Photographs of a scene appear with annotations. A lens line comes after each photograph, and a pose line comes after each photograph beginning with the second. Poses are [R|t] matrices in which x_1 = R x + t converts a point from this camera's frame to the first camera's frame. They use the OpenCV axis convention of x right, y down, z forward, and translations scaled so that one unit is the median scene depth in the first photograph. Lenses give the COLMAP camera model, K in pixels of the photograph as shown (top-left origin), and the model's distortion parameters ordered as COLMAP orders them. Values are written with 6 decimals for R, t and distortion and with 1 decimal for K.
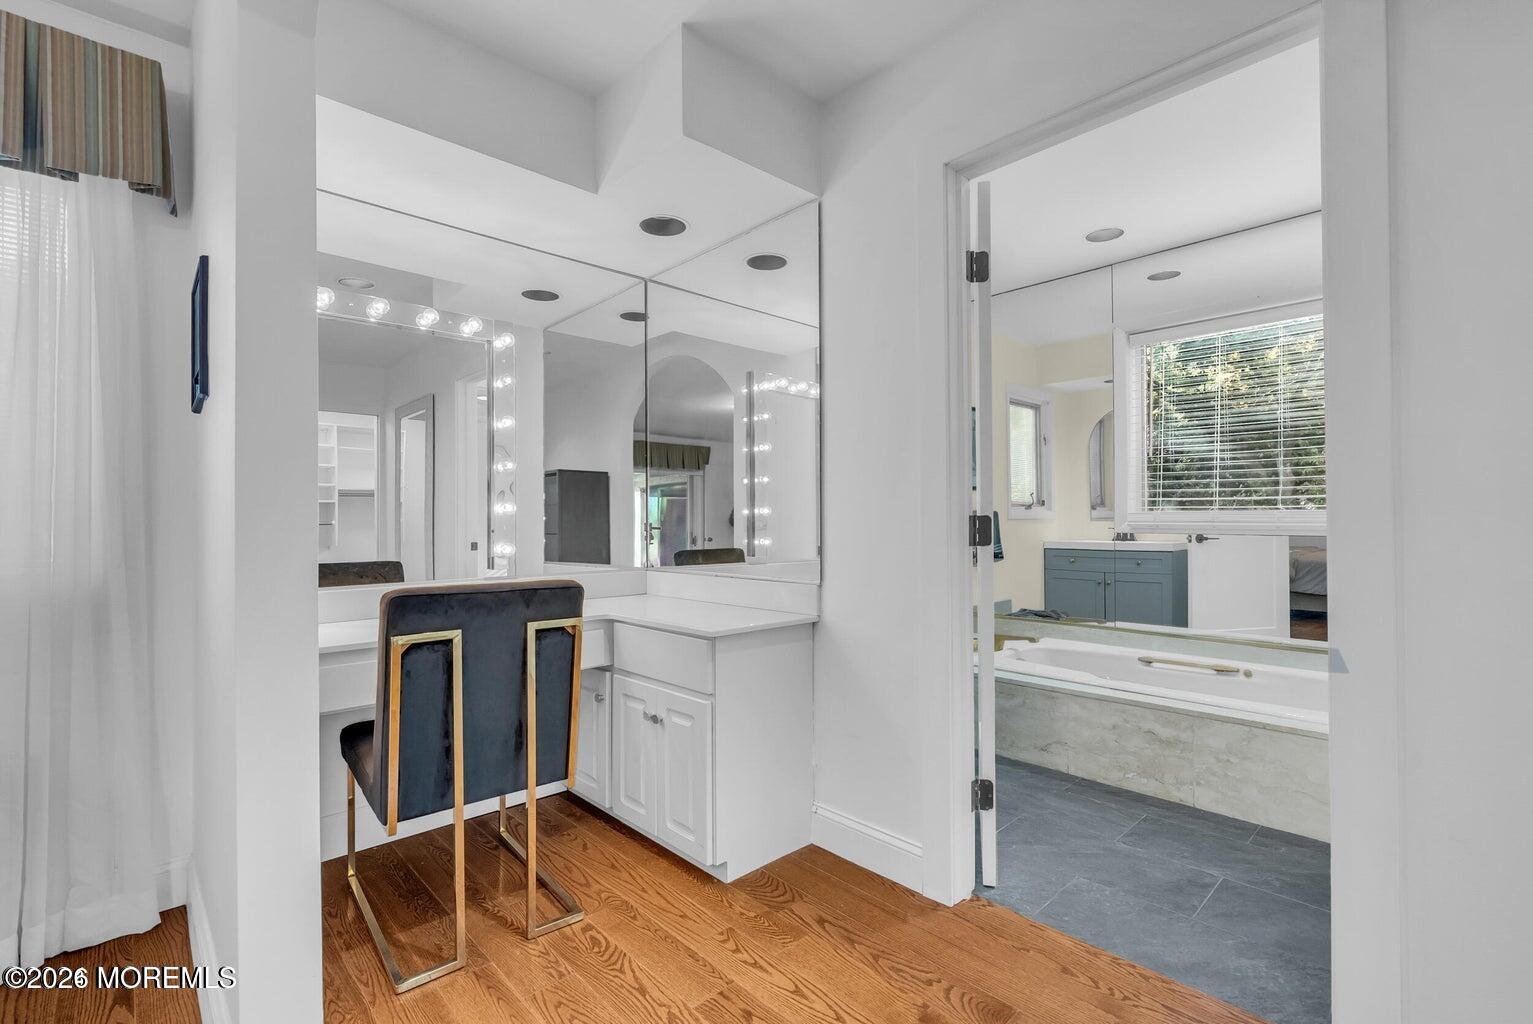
lens RADIAL K [[692.9, 0, 766.6], [0, 692.9, 519.1], [0, 0, 1]] dist [-0.003327, 0.001617]
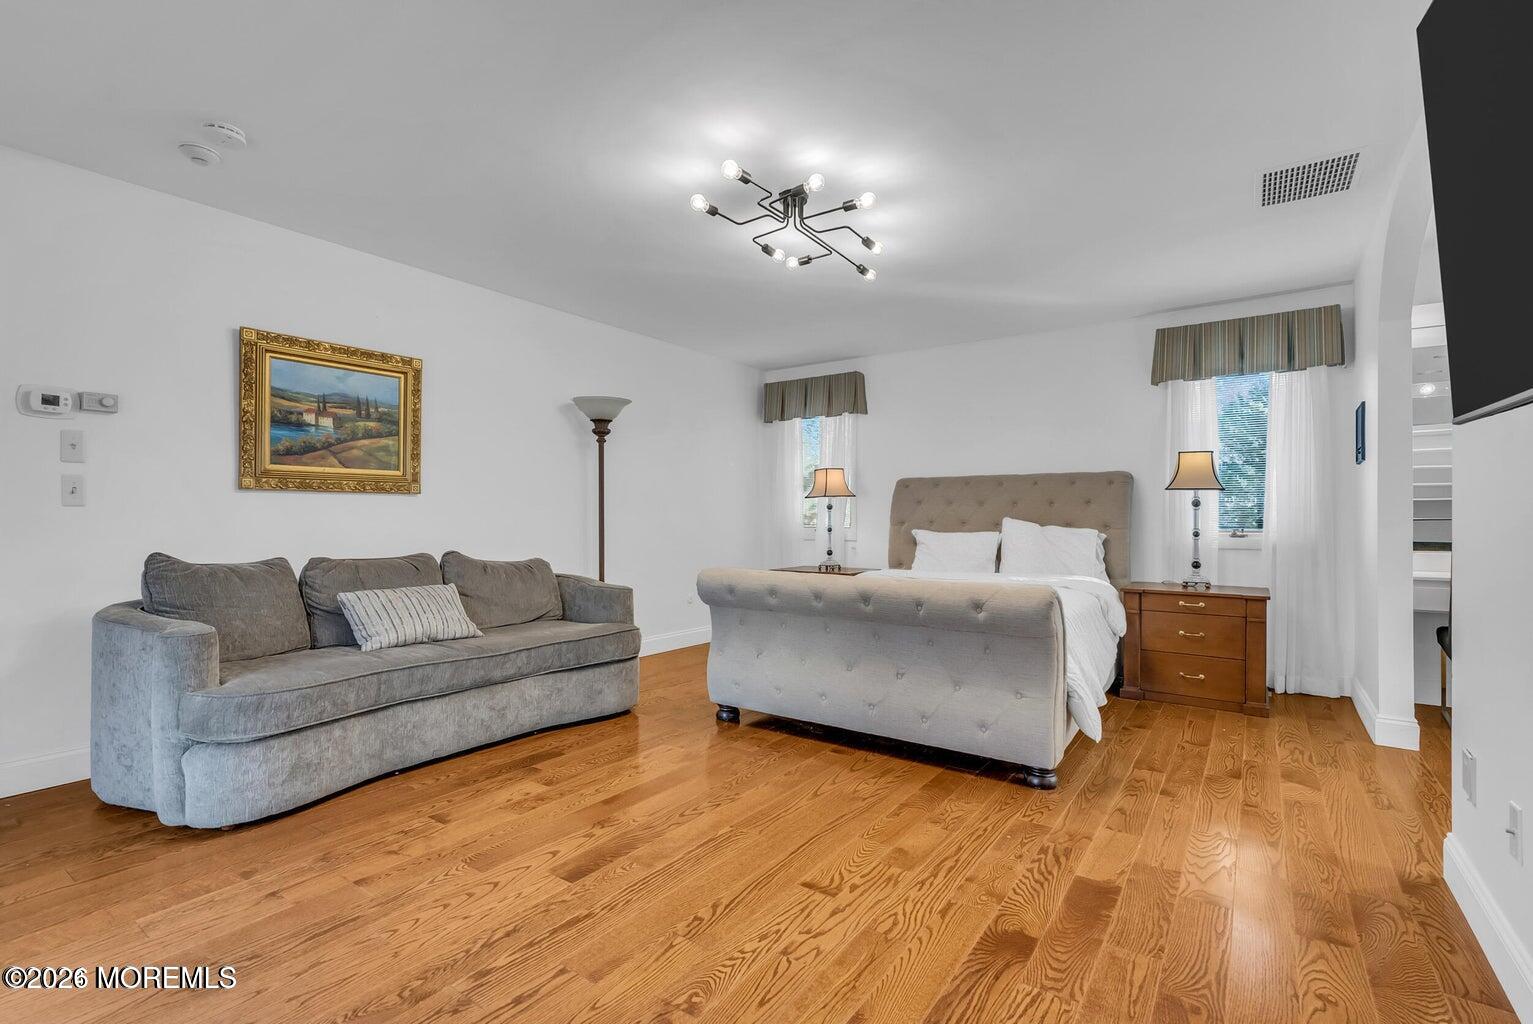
lens RADIAL K [[692.9, 0, 766.6], [0, 692.9, 519.1], [0, 0, 1]] dist [-0.003327, 0.001617]
pose [[0.182833, 0.020275, -0.982935, 0.970082], [0.004105, 0.999763, 0.021385, -0.052393], [0.983135, -0.007945, 0.182707, -1.220862]]
